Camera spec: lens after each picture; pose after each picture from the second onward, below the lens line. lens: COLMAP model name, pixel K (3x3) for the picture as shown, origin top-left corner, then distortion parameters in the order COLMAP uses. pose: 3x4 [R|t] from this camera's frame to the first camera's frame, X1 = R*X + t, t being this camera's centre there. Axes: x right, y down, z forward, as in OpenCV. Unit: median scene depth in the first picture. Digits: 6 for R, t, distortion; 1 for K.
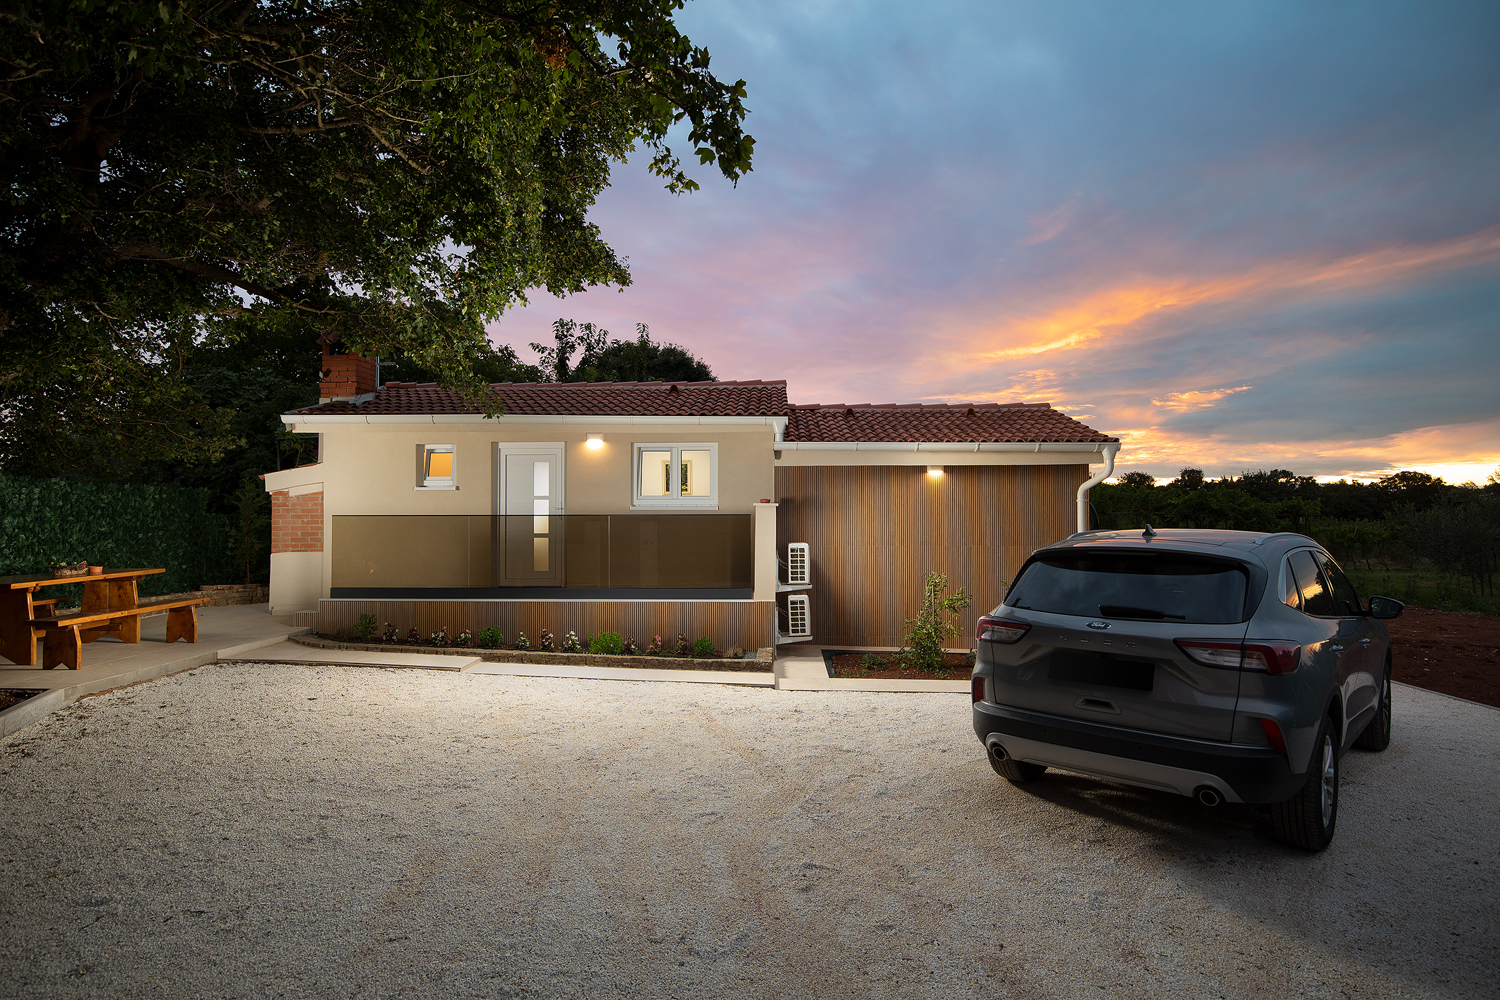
lens RADIAL K [[850.5, 0, 750.0], [0, 850.5, 500.0], [0, 0, 1]] dist [-0.000655, -0.000843]
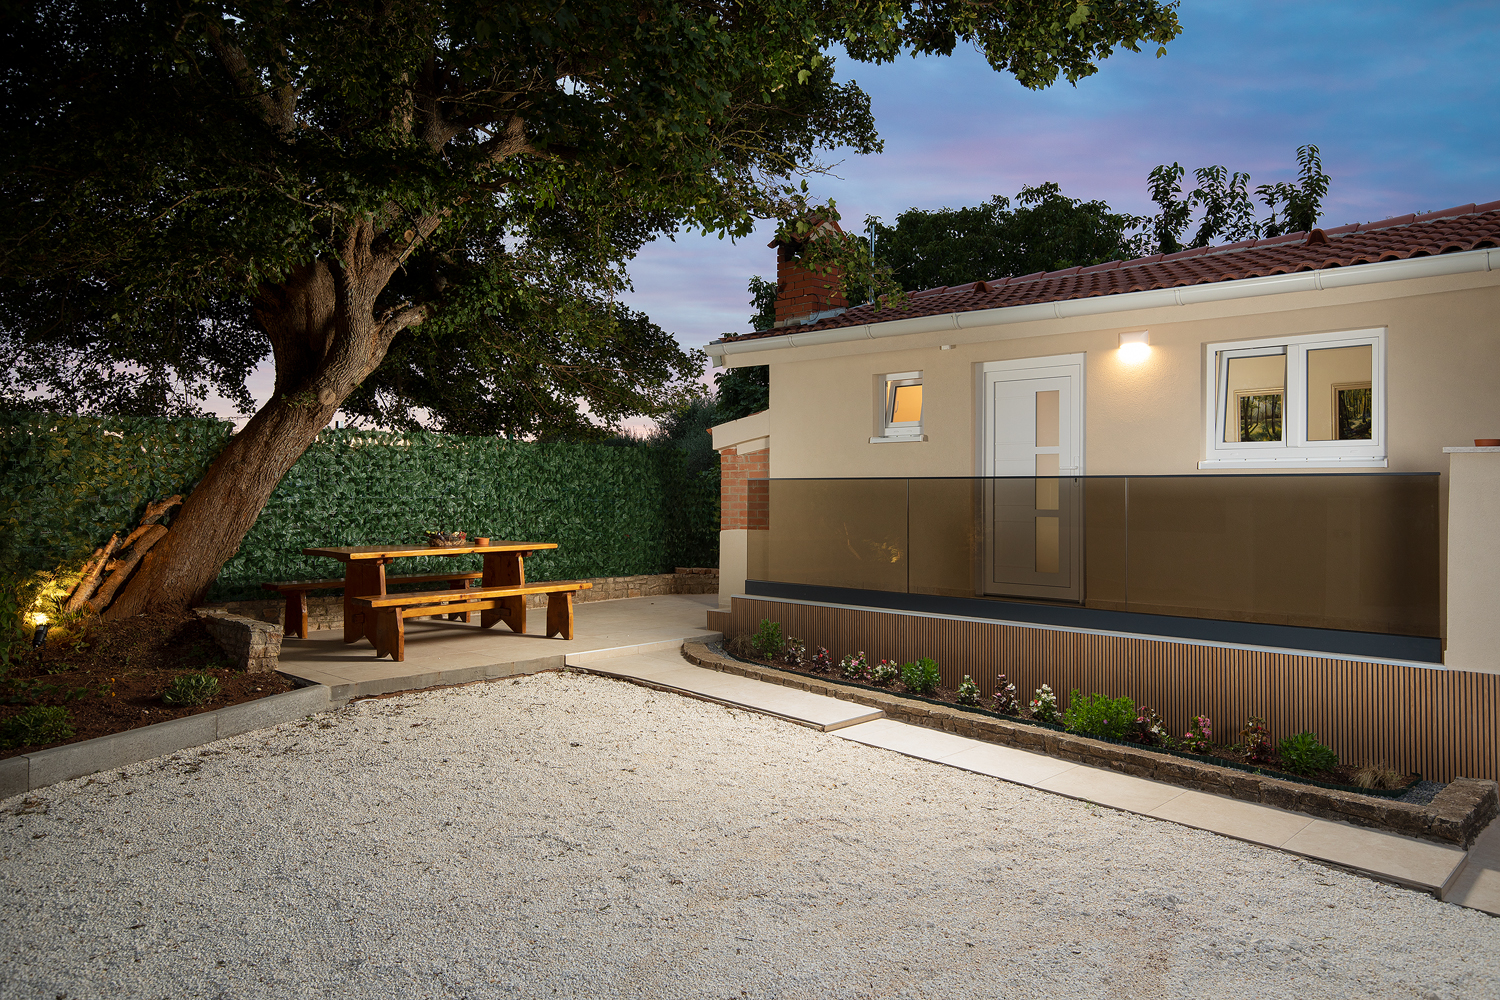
lens RADIAL K [[1046.9, 0, 750.0], [0, 1046.9, 500.0], [0, 0, 1]] dist [0.006011, 0.004664]
pose [[0.745050, 0.011114, -0.666916, 0.092016], [0.003401, 0.999785, 0.020461, 0.016852], [0.667000, -0.017513, 0.744852, 0.325100]]
